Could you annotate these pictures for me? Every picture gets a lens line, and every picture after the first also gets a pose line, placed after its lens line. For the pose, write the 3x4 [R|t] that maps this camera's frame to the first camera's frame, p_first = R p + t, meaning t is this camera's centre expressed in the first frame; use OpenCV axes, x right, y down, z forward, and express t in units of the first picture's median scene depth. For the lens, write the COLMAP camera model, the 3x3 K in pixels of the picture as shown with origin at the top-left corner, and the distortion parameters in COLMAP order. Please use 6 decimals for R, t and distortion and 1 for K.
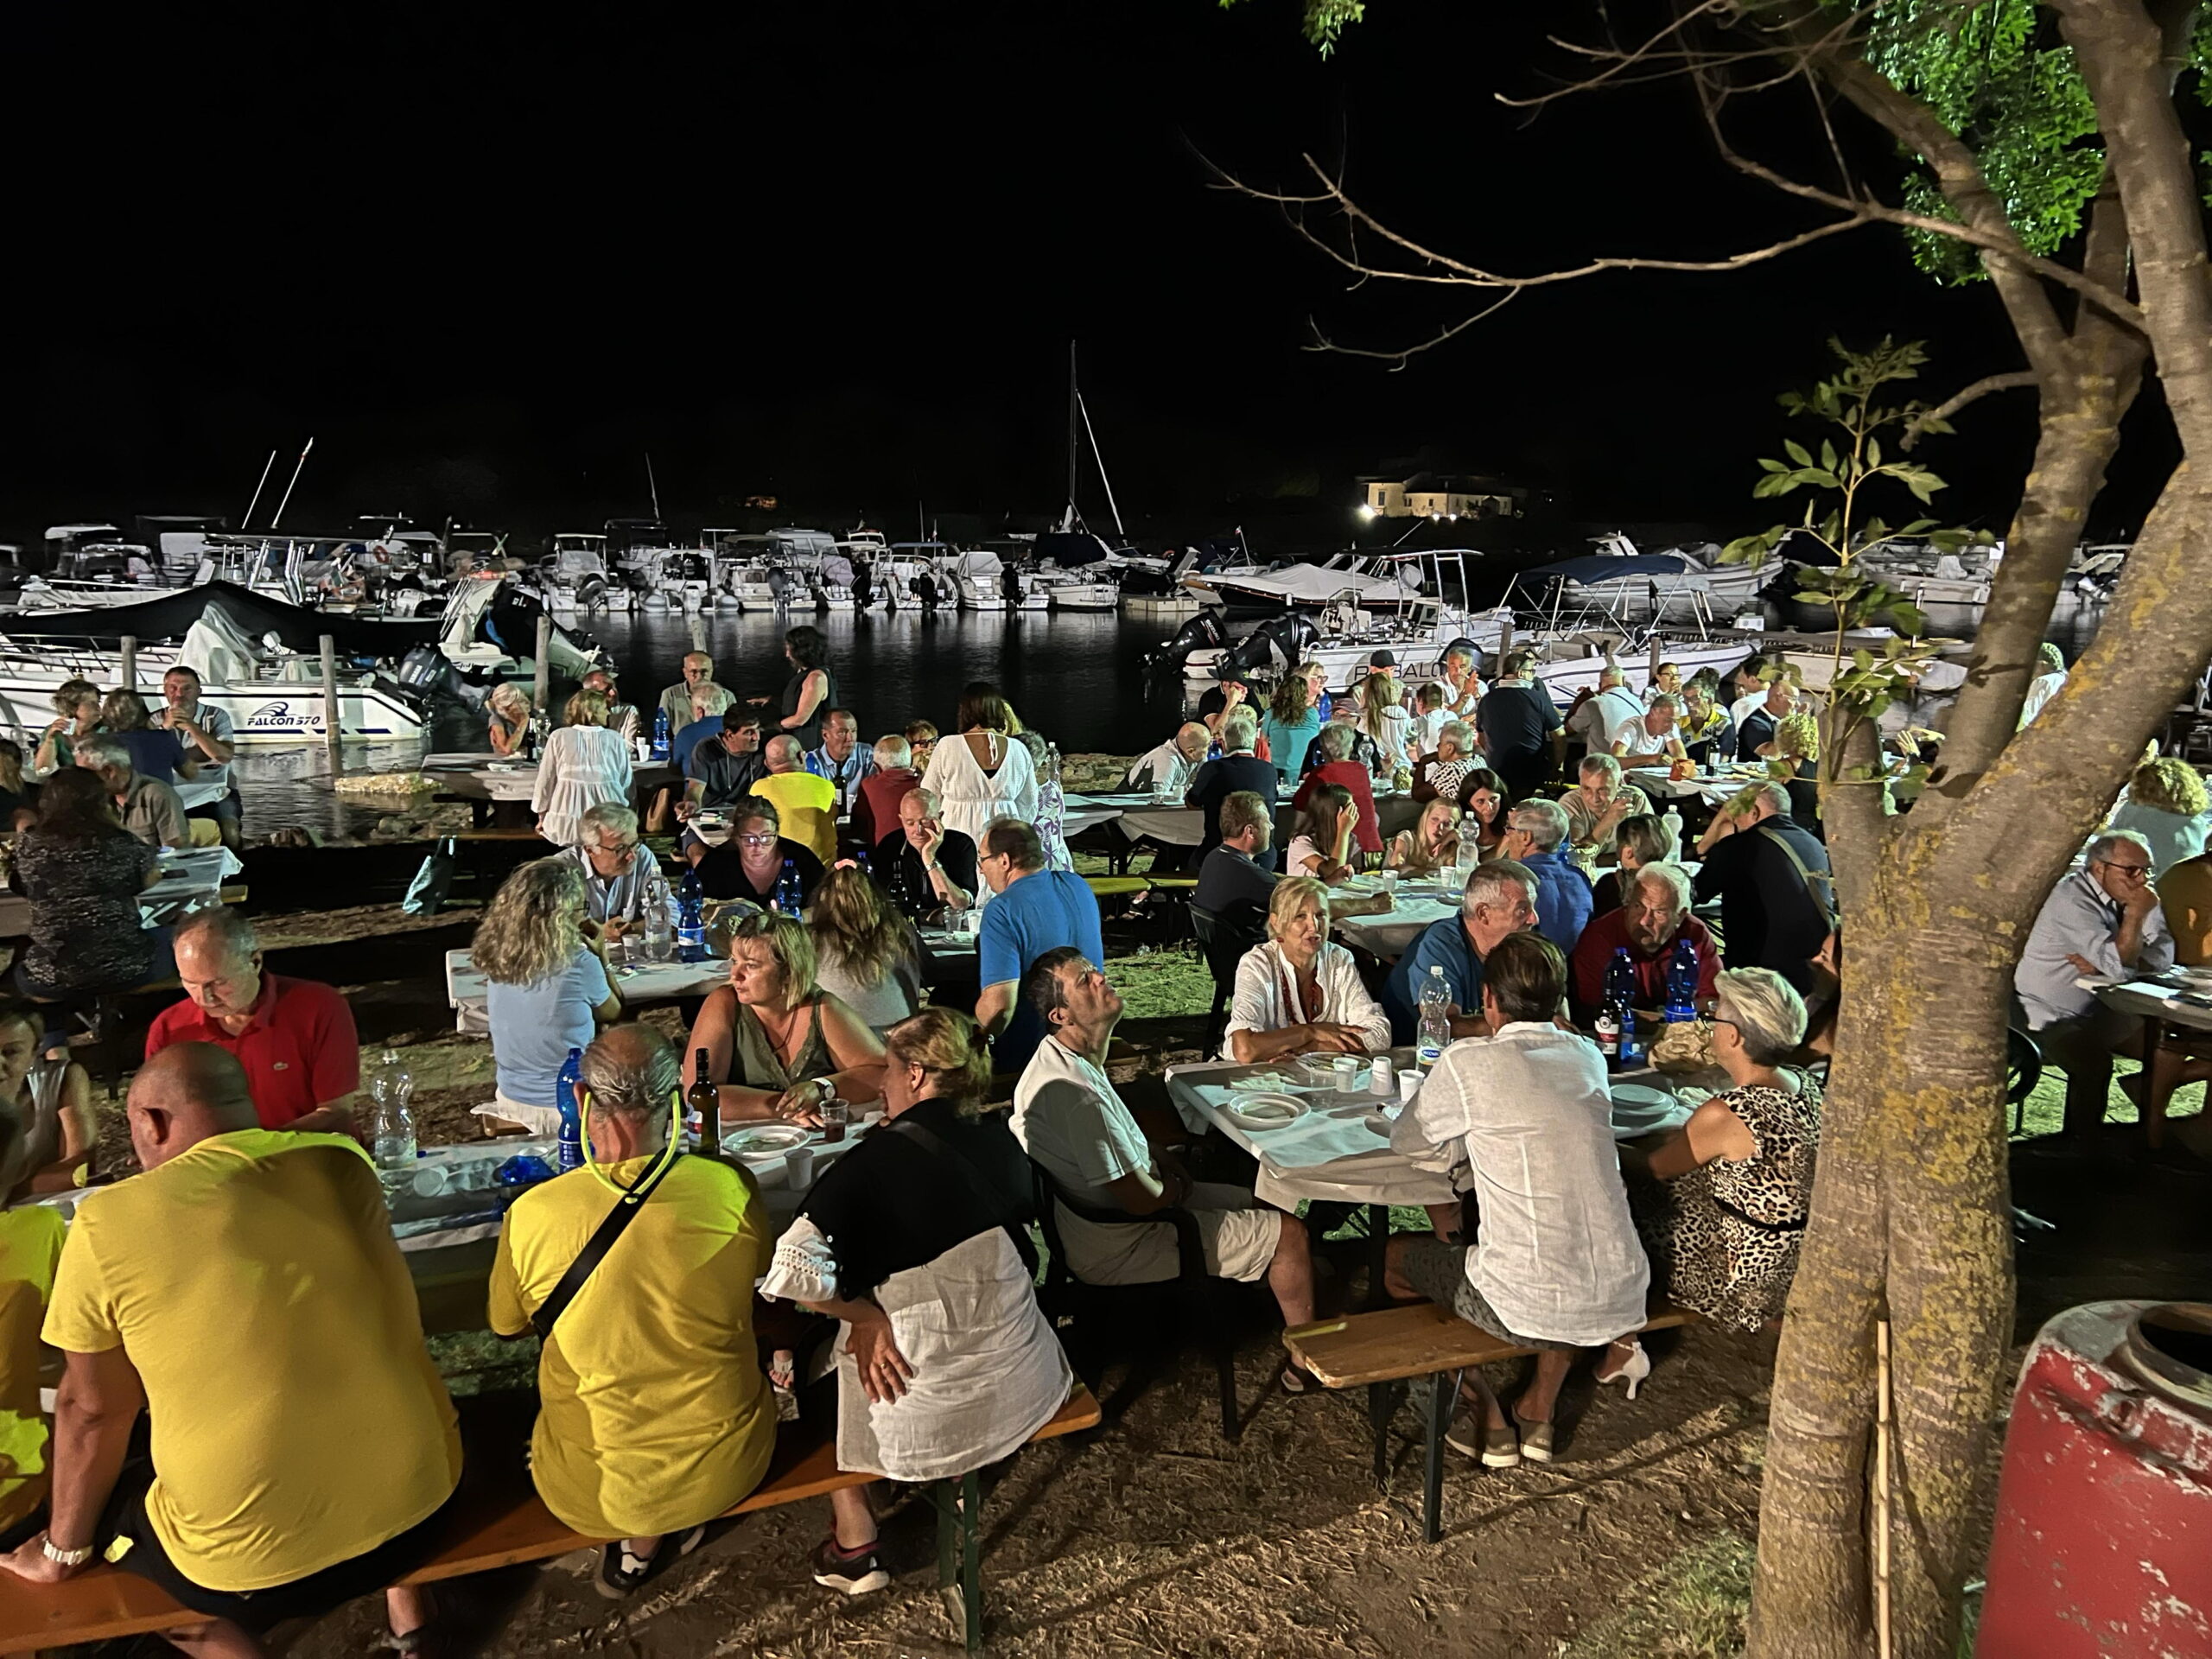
lens RADIAL K [[1671.6, 0, 1114.6], [0, 1671.6, 830.5], [0, 0, 1]] dist [0.067423, -0.081612]
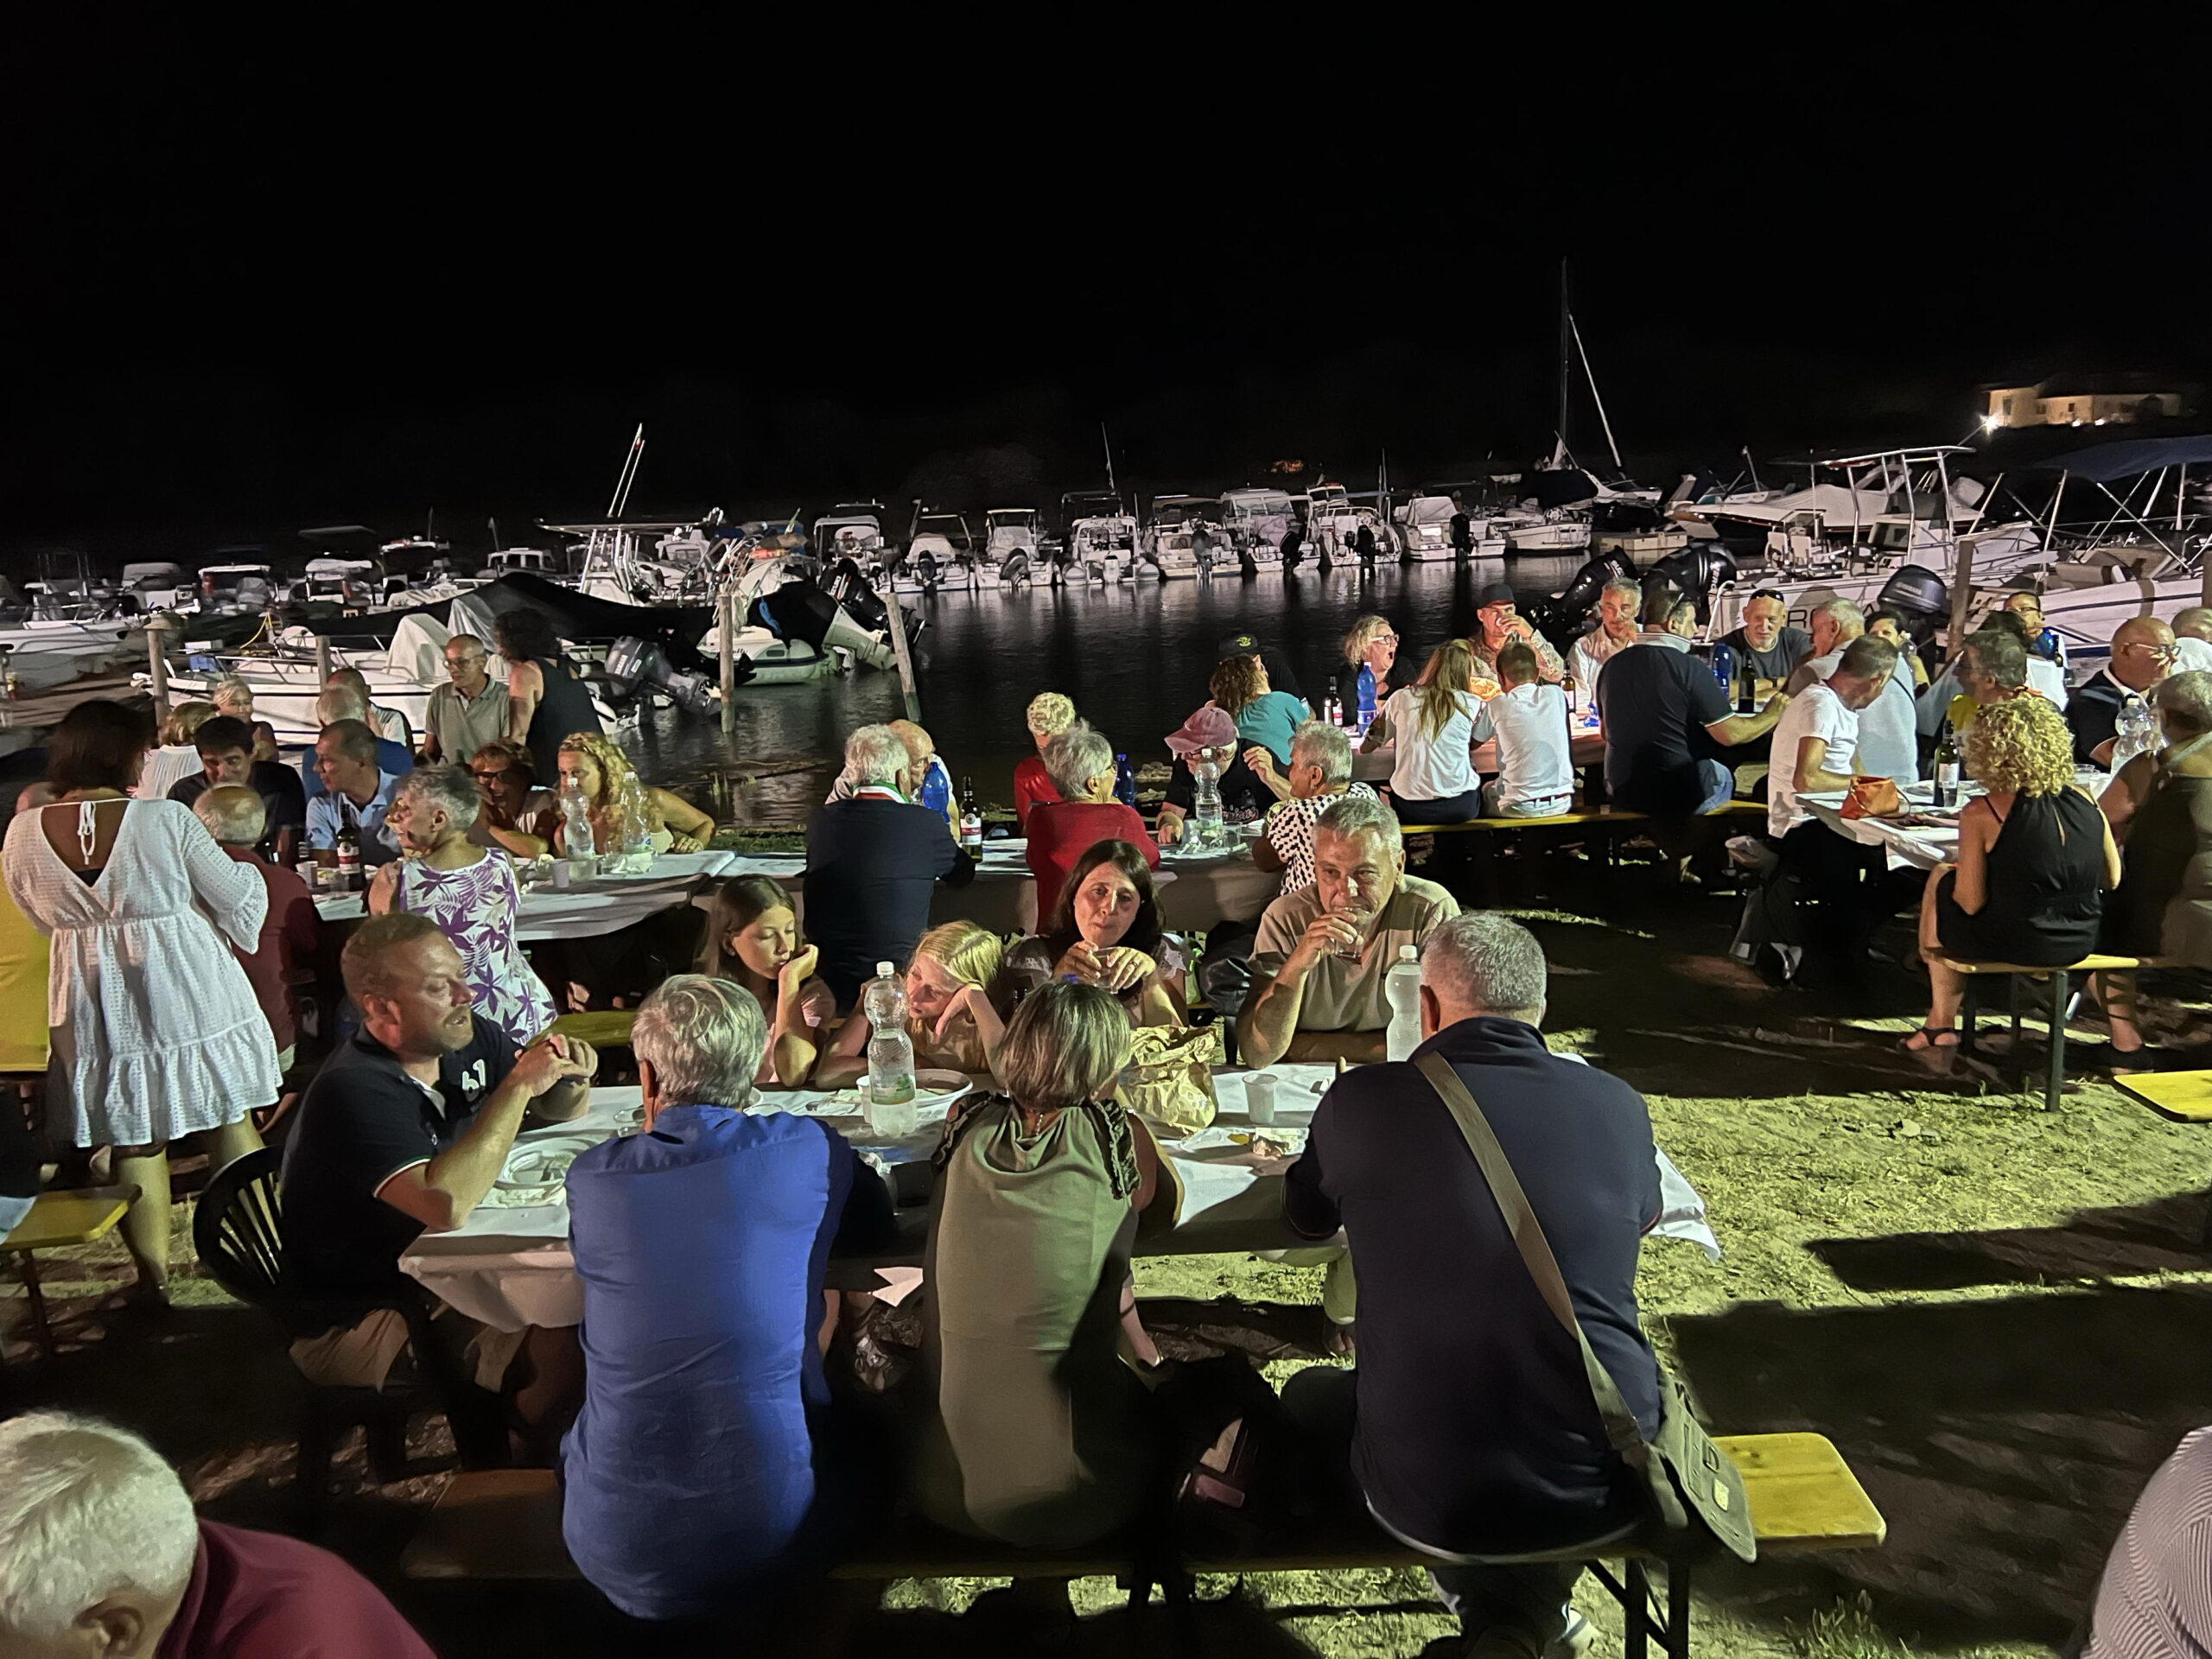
lens RADIAL K [[1671.6, 0, 1099.5], [0, 1671.6, 846.8], [0, 0, 1]] dist [0.067423, -0.081612]
pose [[0.942349, 0.004769, -0.334598, 0.322431], [0.005842, 0.999512, 0.030699, -0.043020], [0.334581, -0.030884, 0.941861, 0.470177]]
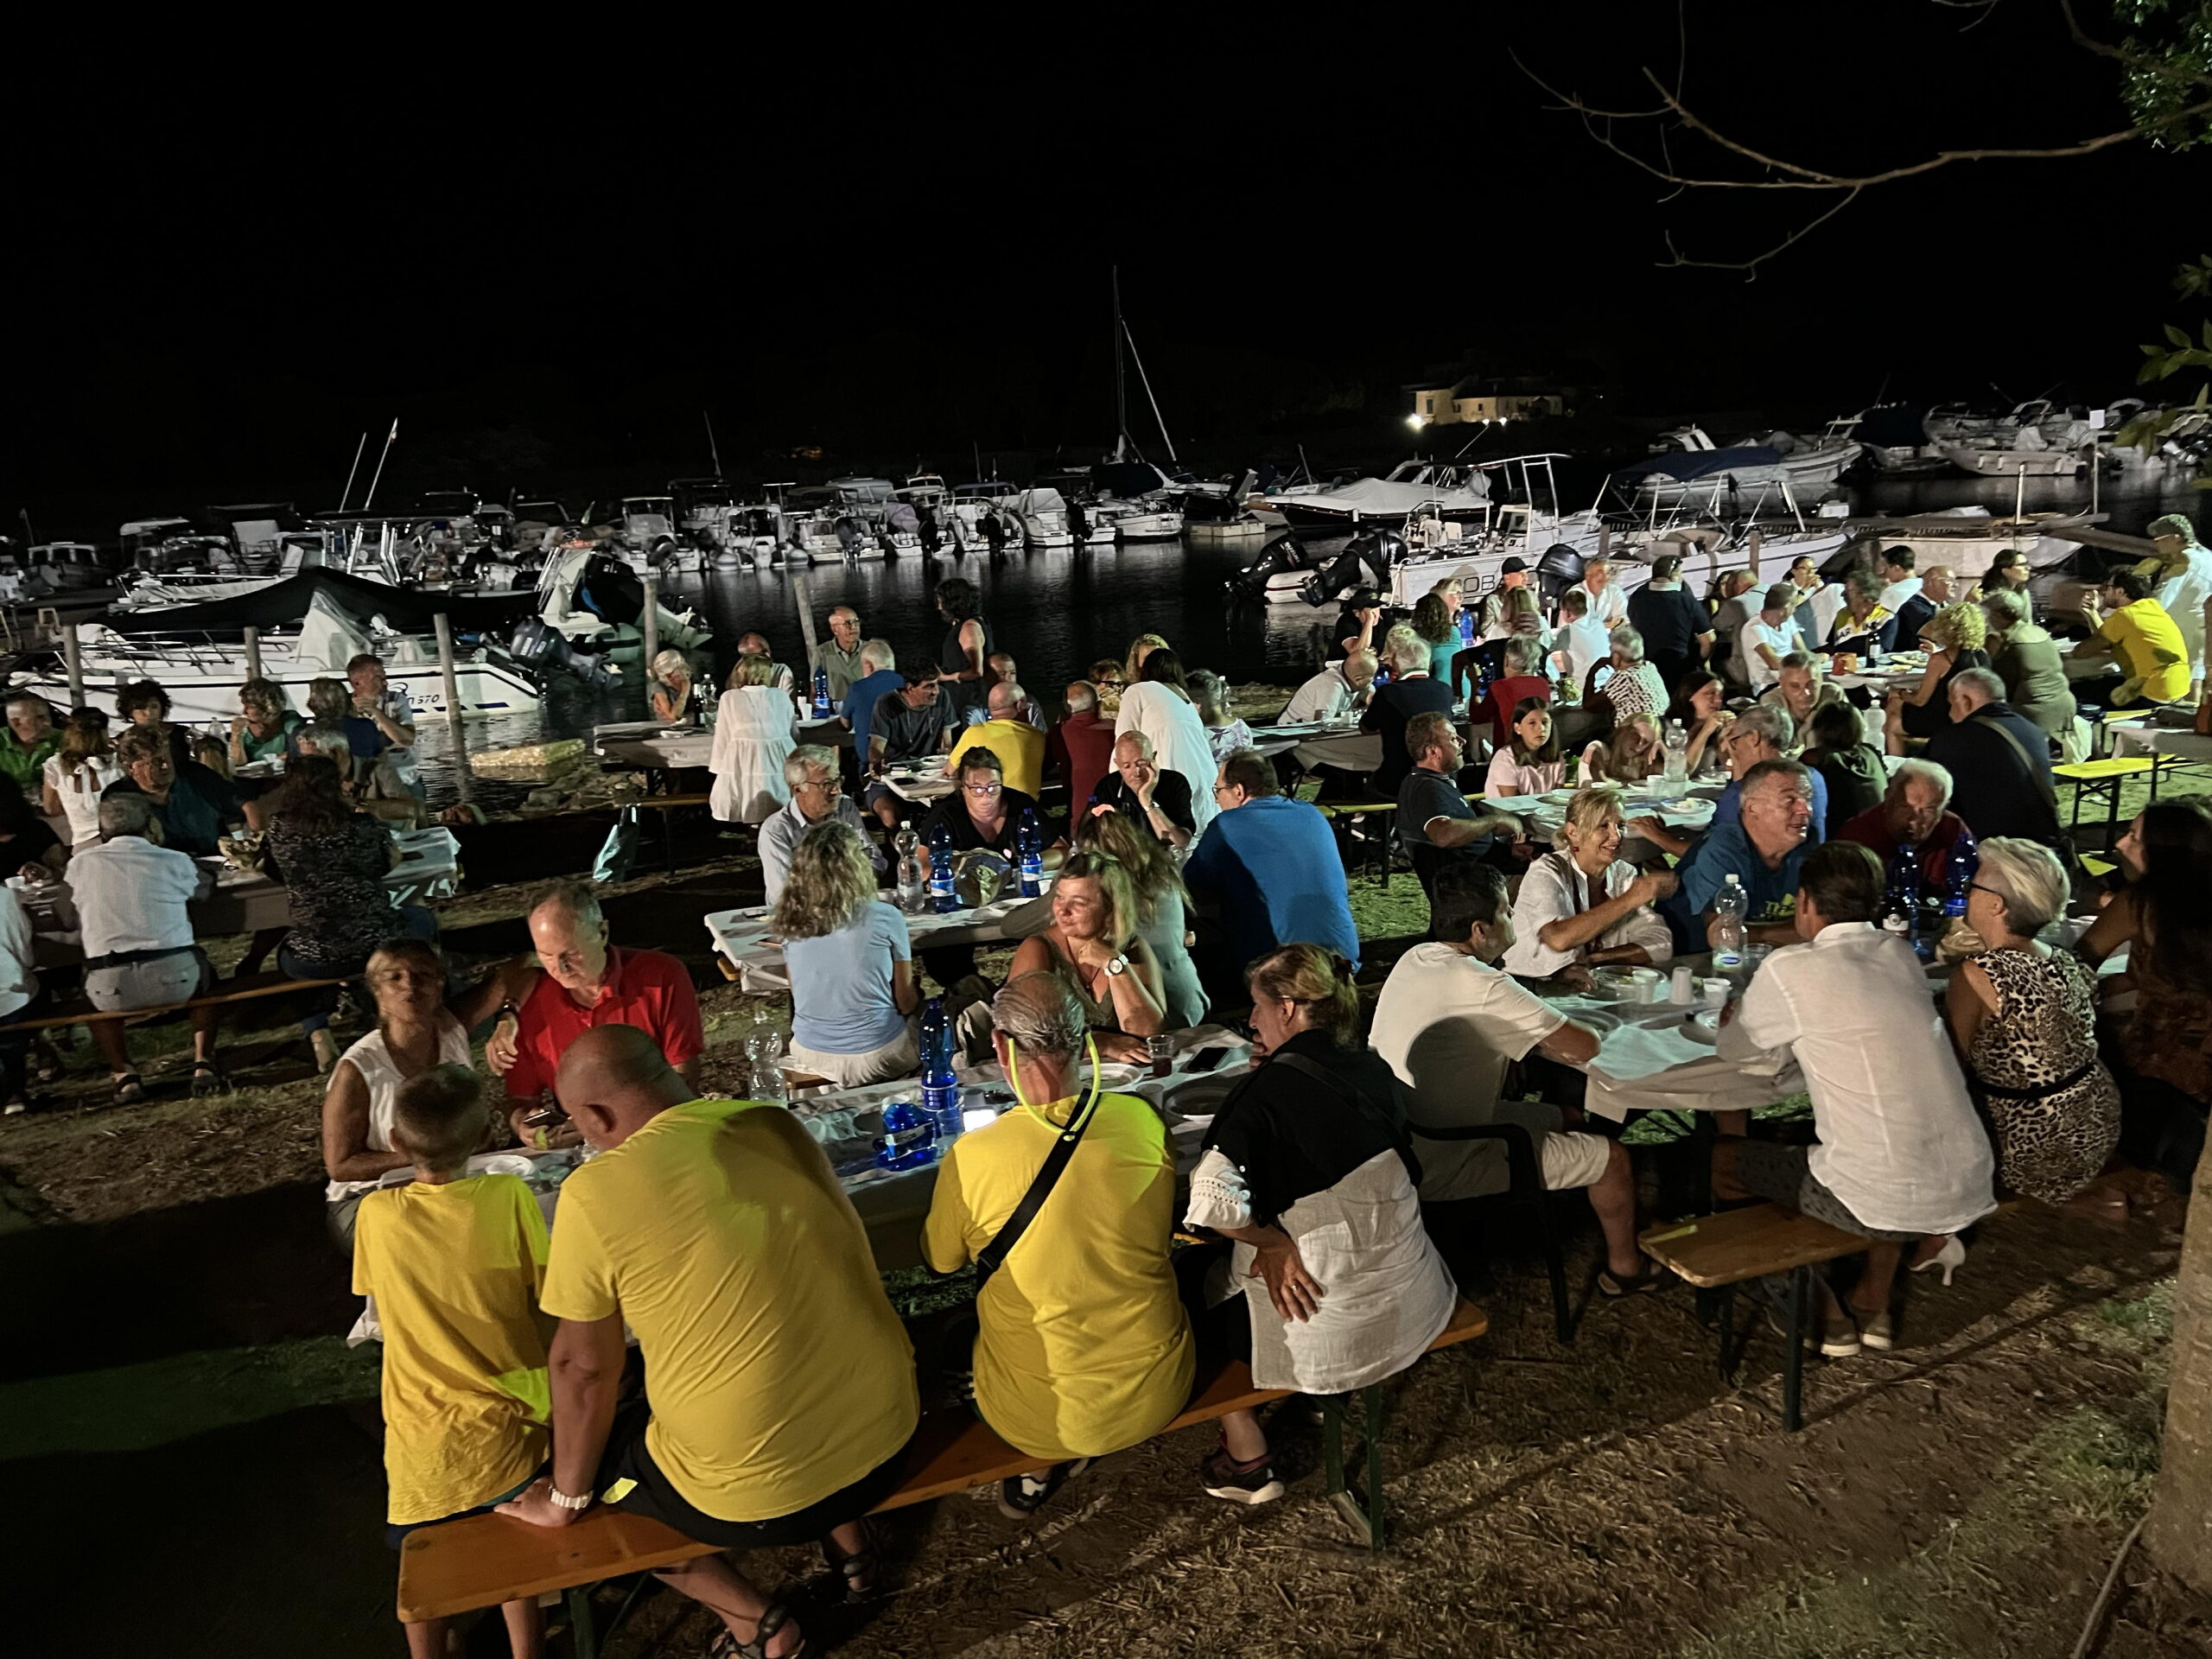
lens RADIAL K [[1671.6, 0, 1128.9], [0, 1671.6, 834.7], [0, 0, 1]] dist [0.067423, -0.081612]
pose [[0.997808, -0.059096, -0.029777, -0.068310], [0.060331, 0.997276, 0.042426, -0.003656], [0.027189, -0.044129, 0.998656, -0.009765]]
